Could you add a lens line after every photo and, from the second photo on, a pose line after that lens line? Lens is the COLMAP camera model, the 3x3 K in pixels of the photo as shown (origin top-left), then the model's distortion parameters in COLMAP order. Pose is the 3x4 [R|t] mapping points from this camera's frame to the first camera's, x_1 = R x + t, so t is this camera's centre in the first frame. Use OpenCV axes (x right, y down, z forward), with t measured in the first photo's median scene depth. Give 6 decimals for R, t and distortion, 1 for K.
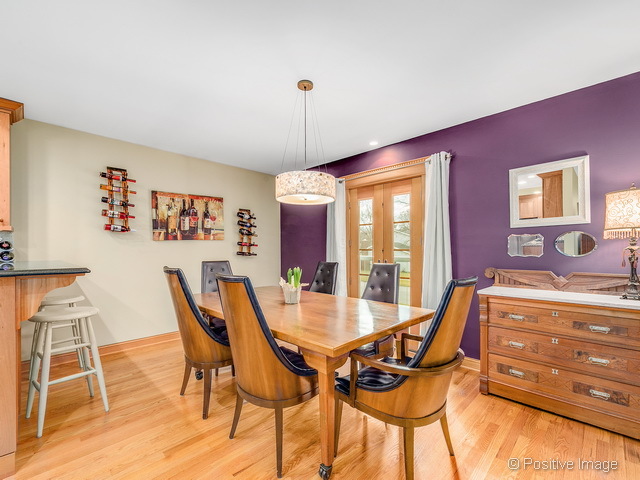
lens RADIAL K [[285.0, 0, 326.2], [0, 285.0, 253.1], [0, 0, 1]] dist [0.011986, -0.002633]
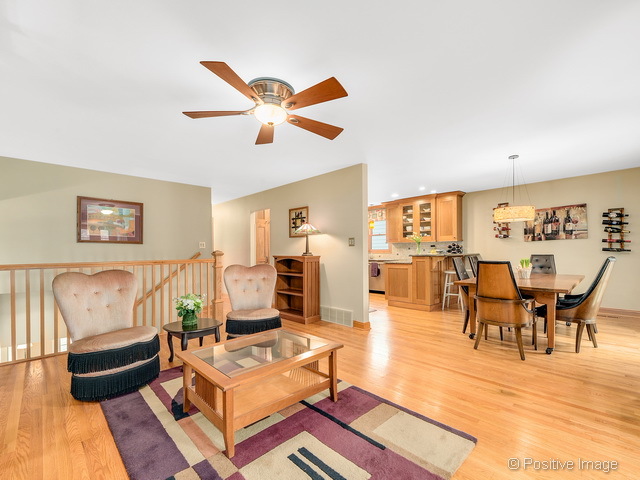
lens RADIAL K [[285.0, 0, 313.4], [0, 285.0, 253.3], [0, 0, 1]] dist [0.011986, -0.002633]
pose [[-0.053798, 0.008482, -0.998516, 1.073593], [0.003818, 0.999958, 0.008288, 0.003051], [0.998545, -0.003367, -0.053828, -0.104439]]
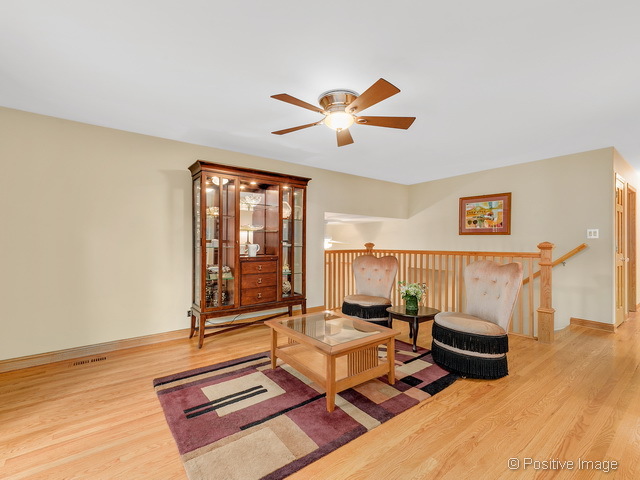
lens RADIAL K [[285.0, 0, 324.6], [0, 285.0, 241.0], [0, 0, 1]] dist [0.011986, -0.002633]
pose [[-0.988233, 0.002606, 0.152934, 0.378487], [0.002713, 0.999996, 0.000487, -0.006774], [-0.152933, 0.000896, -0.988236, 0.465008]]
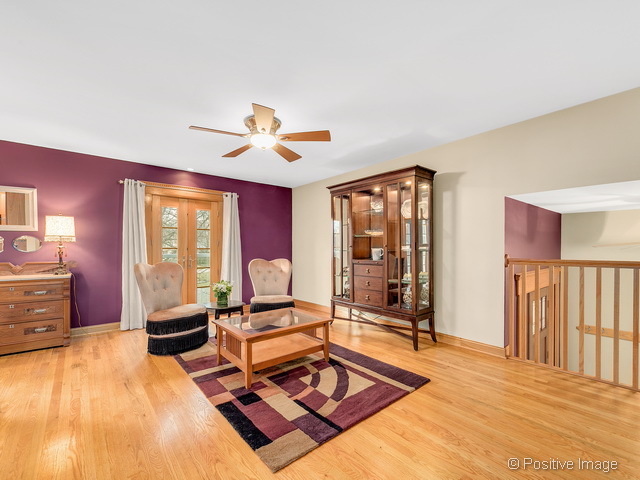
lens RADIAL K [[285.0, 0, 320.8], [0, 285.0, 247.8], [0, 0, 1]] dist [0.011986, -0.002633]
pose [[0.101277, -0.000011, 0.994858, -0.331371], [0.007497, 0.999972, -0.000752, 0.001118], [-0.994830, 0.007534, 0.101275, -0.467942]]
